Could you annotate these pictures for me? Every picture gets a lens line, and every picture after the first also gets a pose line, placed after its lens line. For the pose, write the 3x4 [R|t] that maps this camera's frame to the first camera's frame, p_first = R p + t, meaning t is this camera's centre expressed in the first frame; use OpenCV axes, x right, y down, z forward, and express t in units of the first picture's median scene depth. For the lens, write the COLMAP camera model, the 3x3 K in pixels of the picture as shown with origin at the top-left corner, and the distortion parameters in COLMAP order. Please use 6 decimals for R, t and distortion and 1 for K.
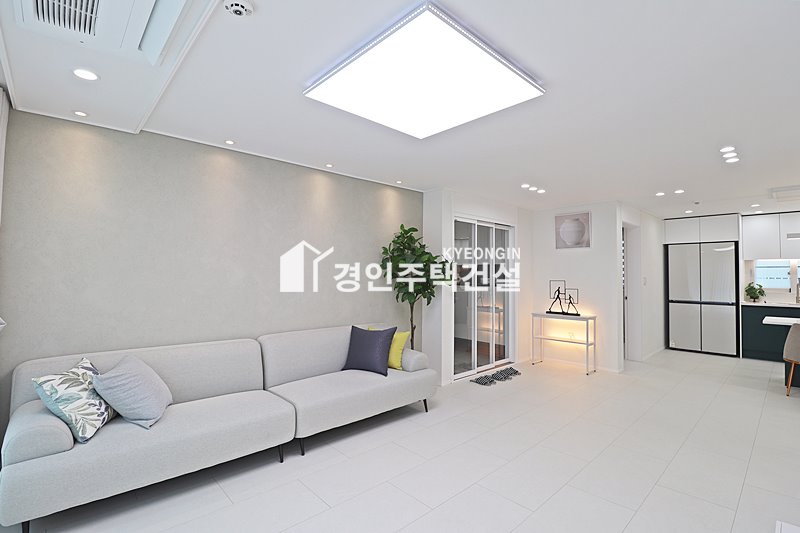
lens RADIAL K [[376.9, 0, 401.8], [0, 376.9, 264.1], [0, 0, 1]] dist [-0.020004, -0.000902]
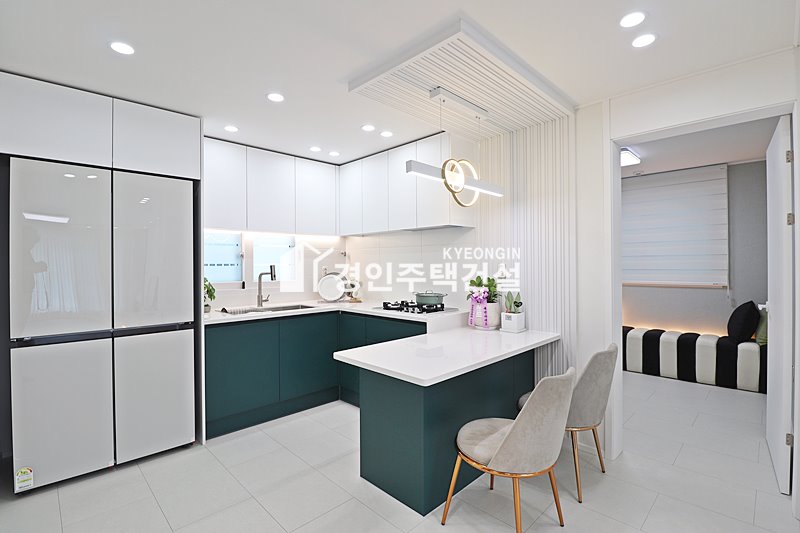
lens RADIAL K [[376.9, 0, 401.8], [0, 376.9, 264.1], [0, 0, 1]] dist [-0.020004, -0.000902]
pose [[-0.037600, -0.008536, 0.999256, 0.459271], [-0.025565, 0.999644, 0.007577, 0.027866], [-0.998966, -0.025261, -0.037804, 0.783578]]
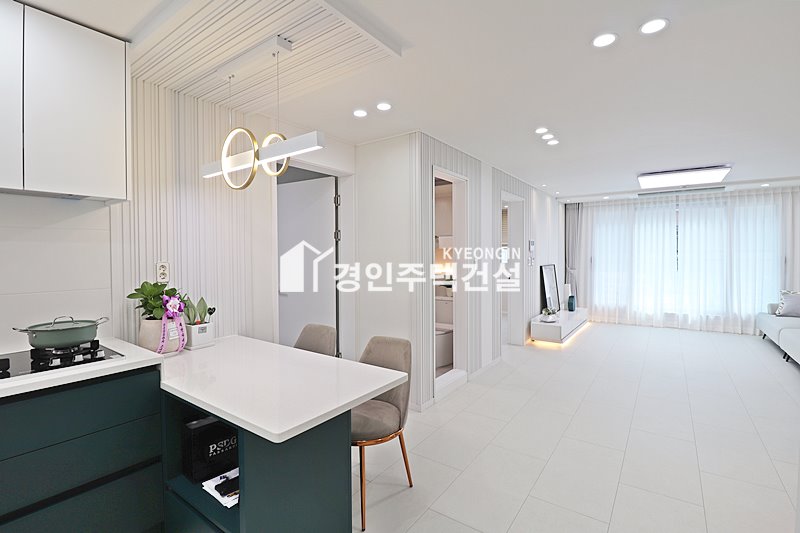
lens RADIAL K [[367.2, 0, 400.0], [0, 367.2, 266.5], [0, 0, 1]] dist [0.000287, -0.010568]
pose [[-0.980517, -0.000933, -0.196432, 0.794279], [0.000523, 0.999973, -0.007361, 0.033353], [0.196434, -0.007321, -0.980490, 1.031382]]
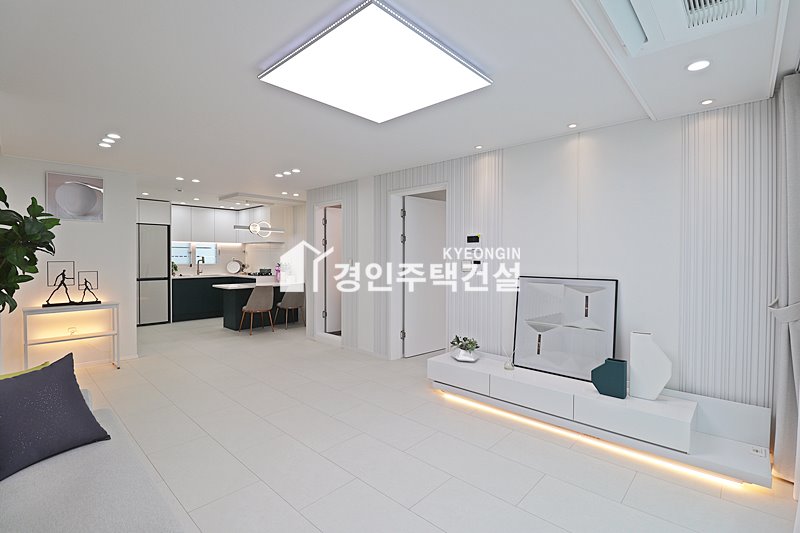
lens RADIAL K [[376.9, 0, 401.8], [0, 376.9, 264.1], [0, 0, 1]] dist [-0.020004, -0.000902]
pose [[-0.079896, -0.027097, 0.996435, -0.344983], [-0.036492, 0.999040, 0.024242, 0.006777], [-0.996135, -0.034425, -0.080808, 0.360811]]
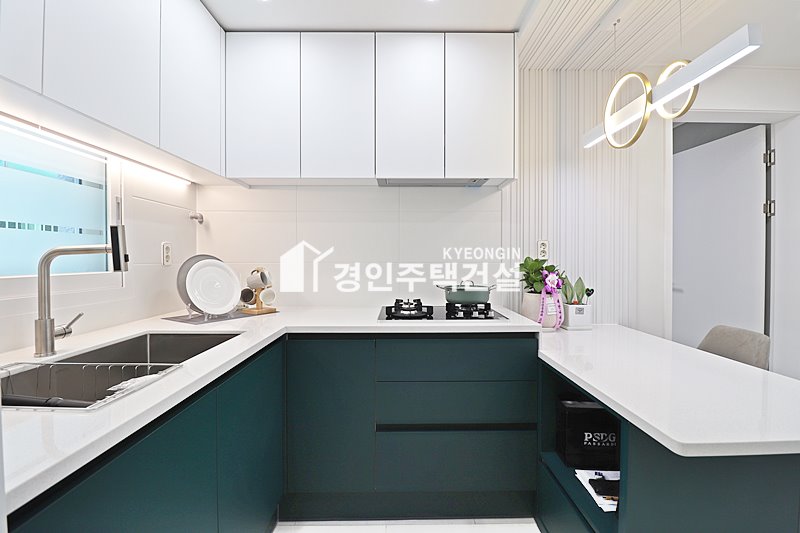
lens RADIAL K [[376.9, 0, 401.8], [0, 376.9, 264.1], [0, 0, 1]] dist [-0.020004, -0.000902]
pose [[-0.741459, -0.018900, 0.670732, 0.804684], [-0.027408, 0.999622, -0.002131, 0.055367], [-0.670438, -0.019963, -0.741697, 1.005139]]
